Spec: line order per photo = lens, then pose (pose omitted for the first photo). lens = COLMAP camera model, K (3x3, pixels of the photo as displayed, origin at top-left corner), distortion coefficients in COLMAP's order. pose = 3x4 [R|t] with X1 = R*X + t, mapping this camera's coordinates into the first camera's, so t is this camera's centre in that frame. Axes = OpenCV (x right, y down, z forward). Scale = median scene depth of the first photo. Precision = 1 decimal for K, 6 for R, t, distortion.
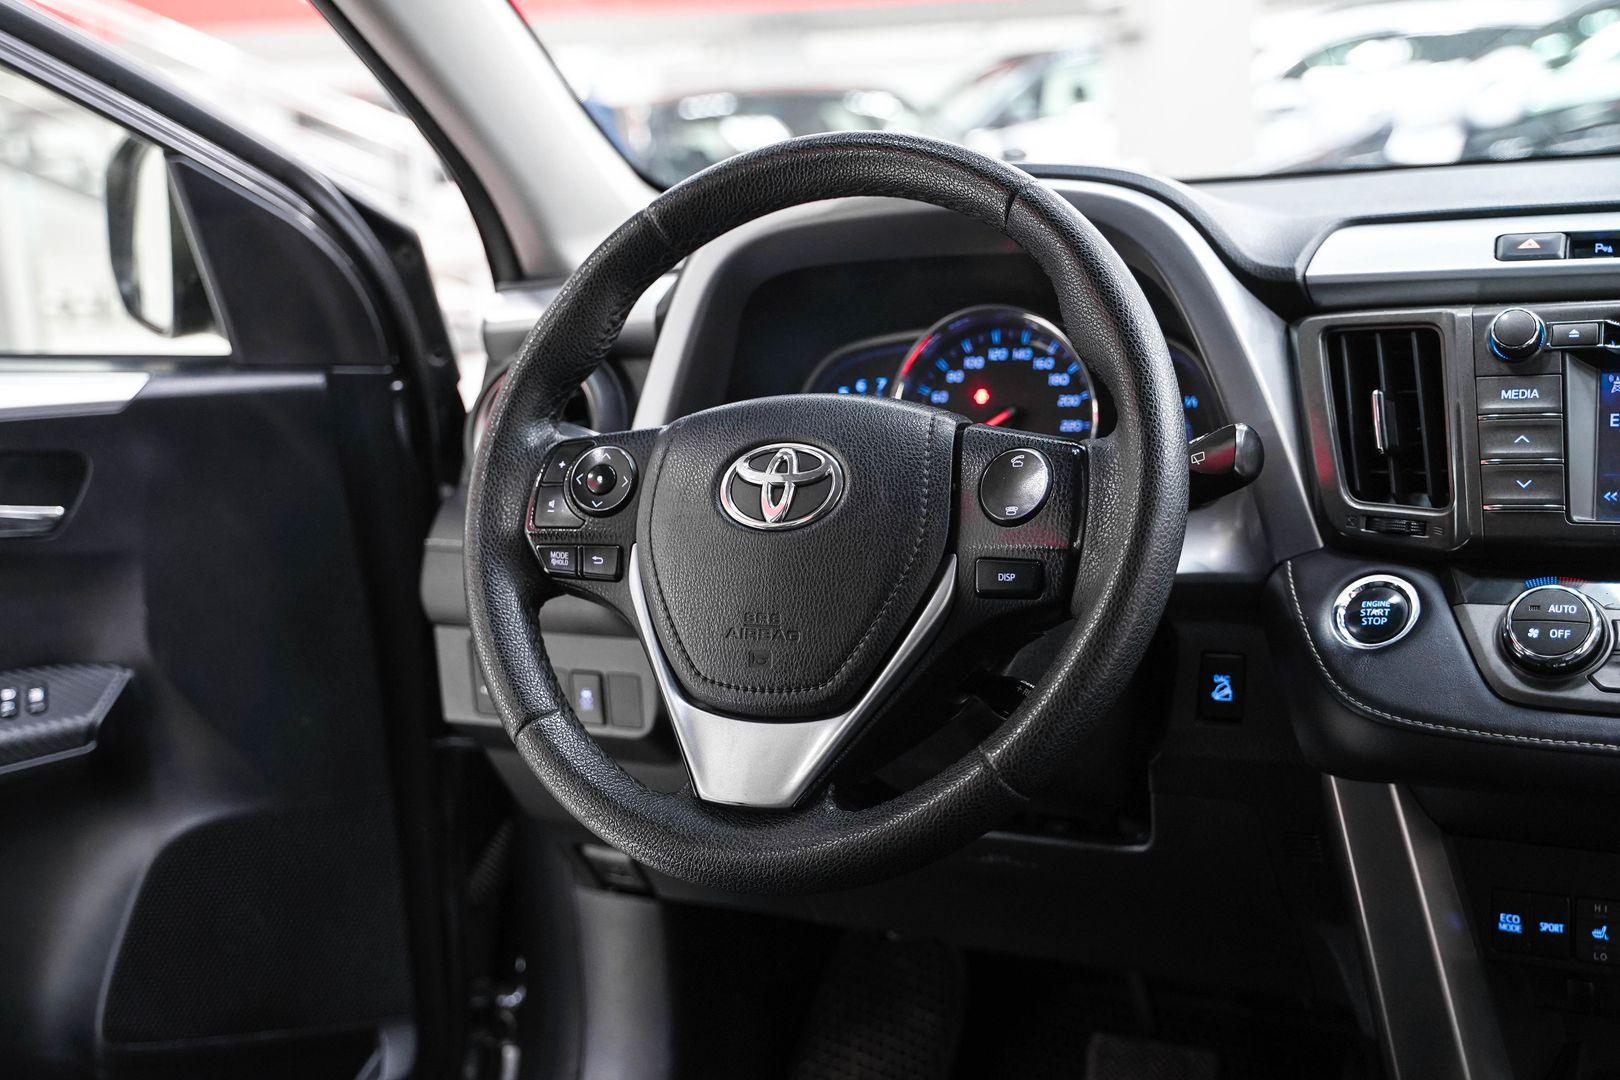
lens RADIAL K [[1951.0, 0, 801.9], [0, 1951.0, 482.8], [0, 0, 1]] dist [0.004215, 0.040369]
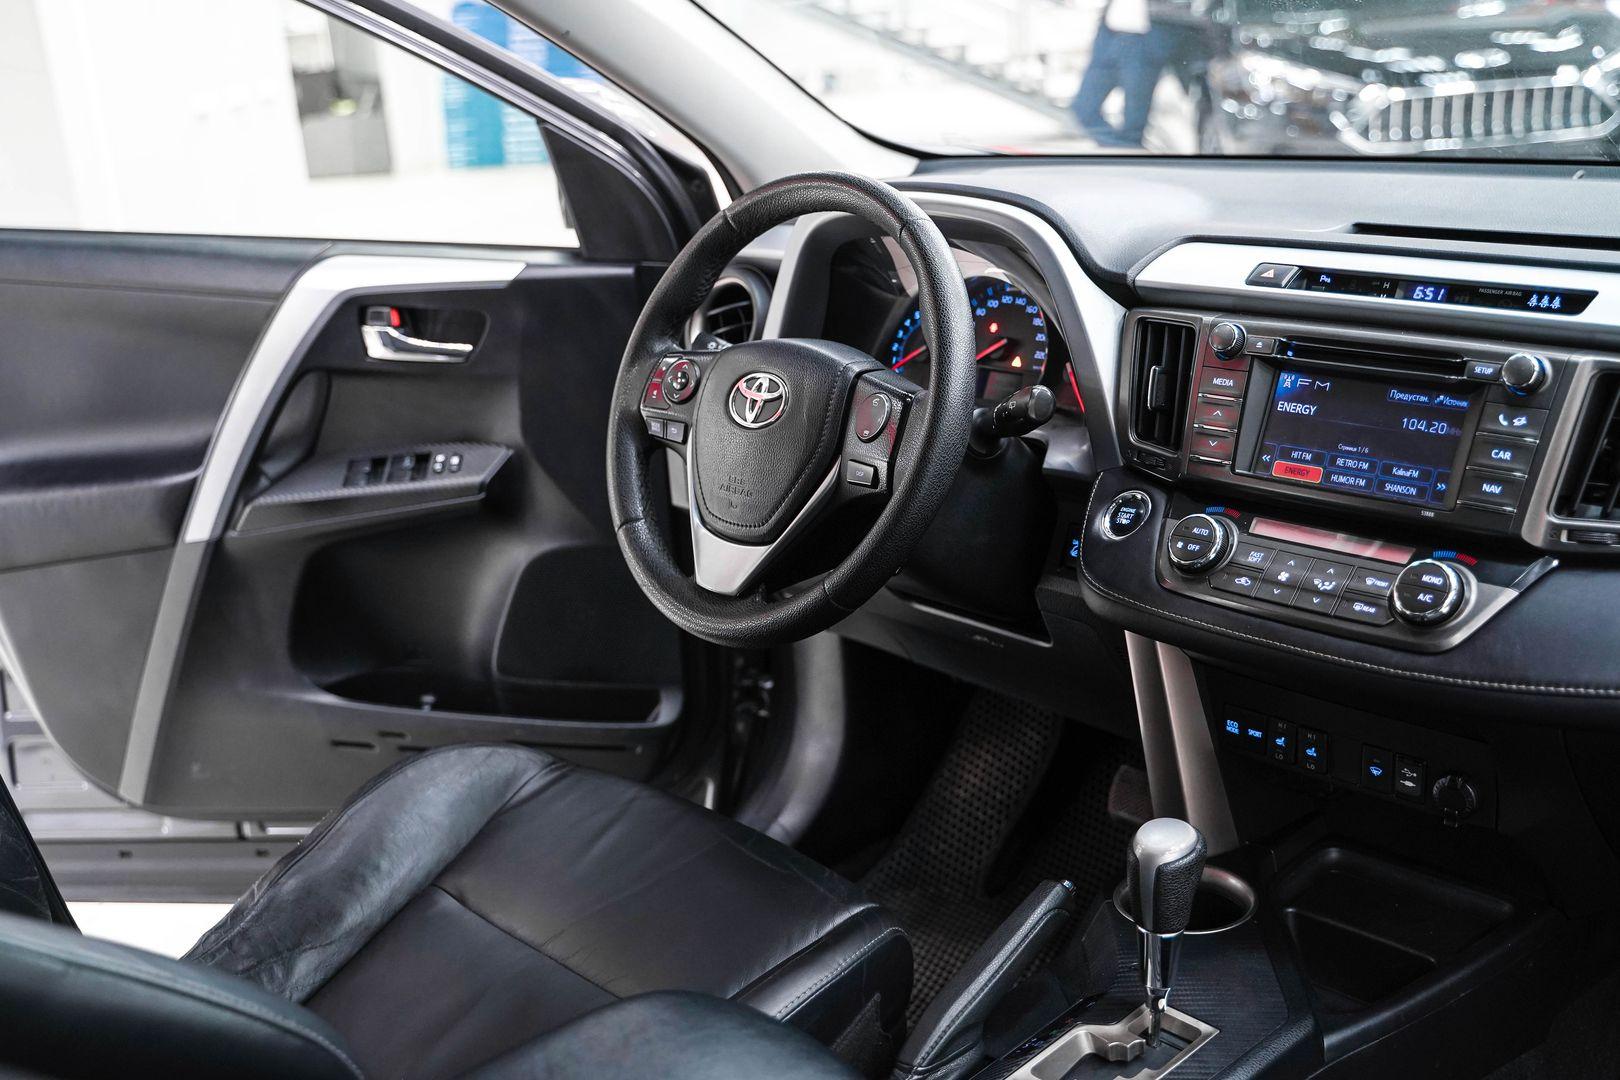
lens RADIAL K [[1704.6, 0, 797.6], [0, 1704.6, 502.8], [0, 0, 1]] dist [-0.062131, 0.102918]
pose [[0.938165, 0.105682, -0.329664, 0.469394], [-0.053761, 0.985188, 0.162832, -0.138788], [0.341990, -0.135040, 0.929950, -0.299883]]
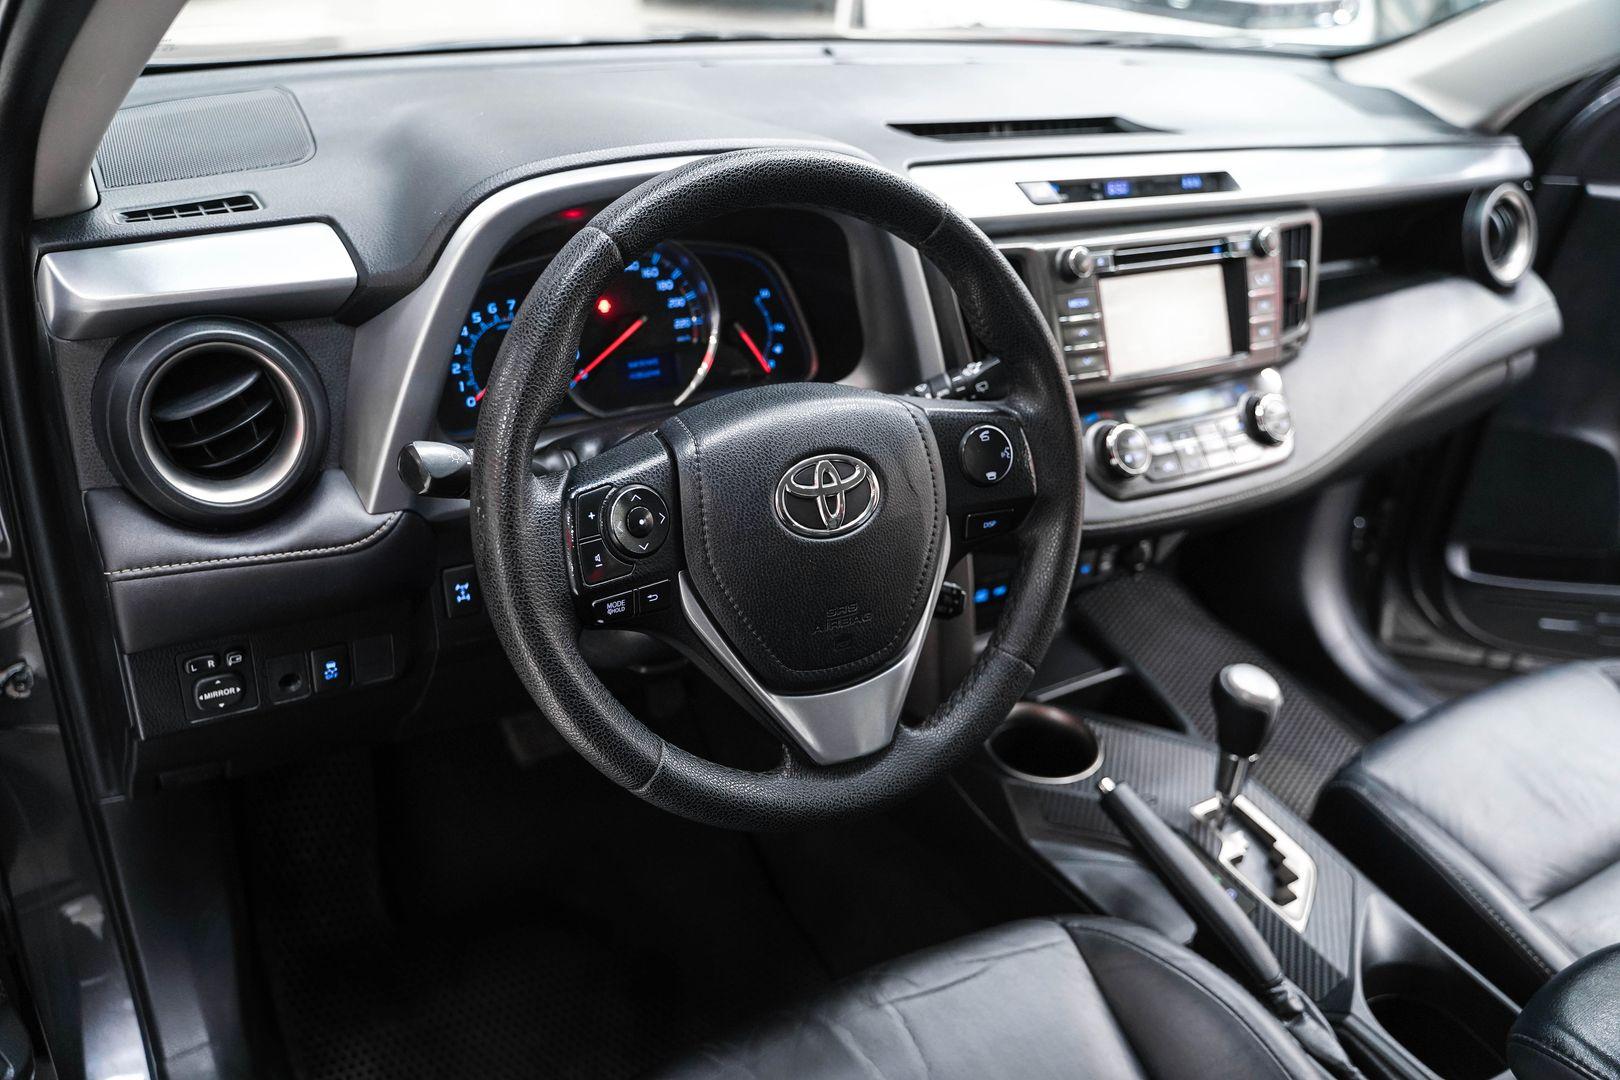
lens RADIAL K [[1290.6, 0, 801.0], [0, 1290.6, 540.9], [0, 0, 1]] dist [-0.119195, 0.087167]
pose [[0.539580, -0.324279, 0.776979, -0.583670], [0.008246, 0.924841, 0.380264, -0.247284], [-0.841894, -0.198776, 0.501700, 0.597012]]
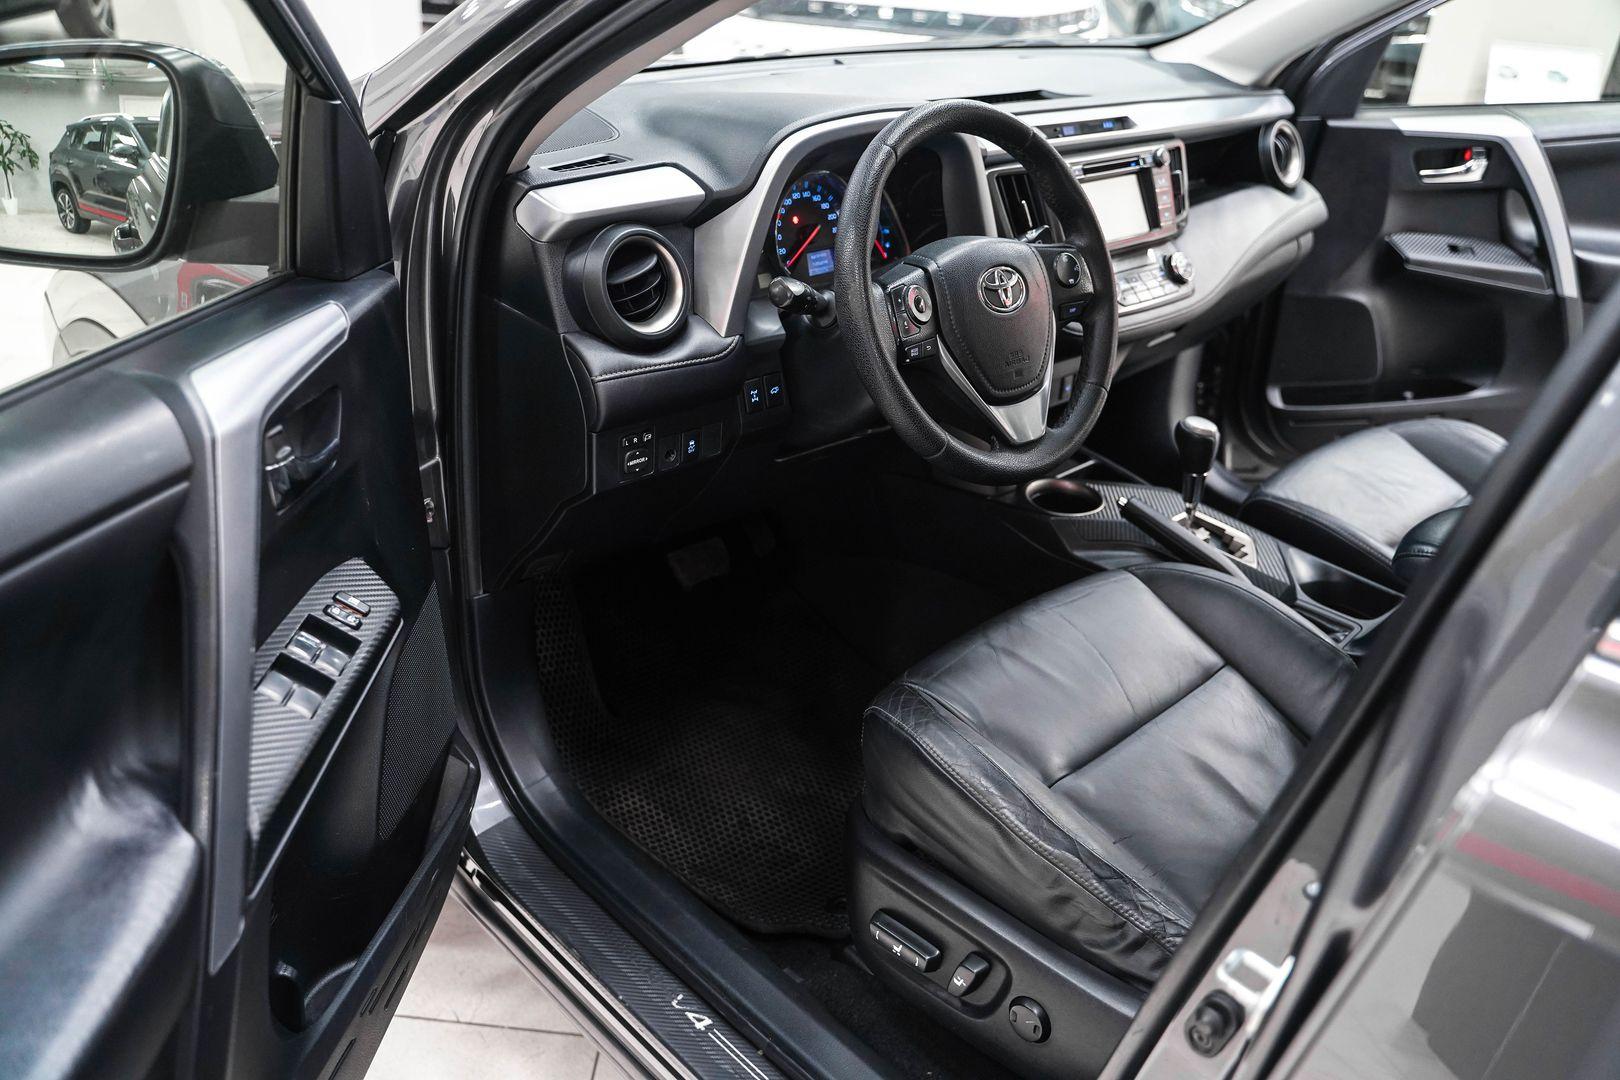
lens RADIAL K [[1284.3, 0, 771.0], [0, 1284.3, 559.3], [0, 0, 1]] dist [-0.105289, -0.000293]
pose [[0.371061, -0.372332, 0.850695, -1.269680], [0.077701, 0.925334, 0.371107, -0.236041], [-0.925352, -0.071603, 0.372286, 0.673139]]
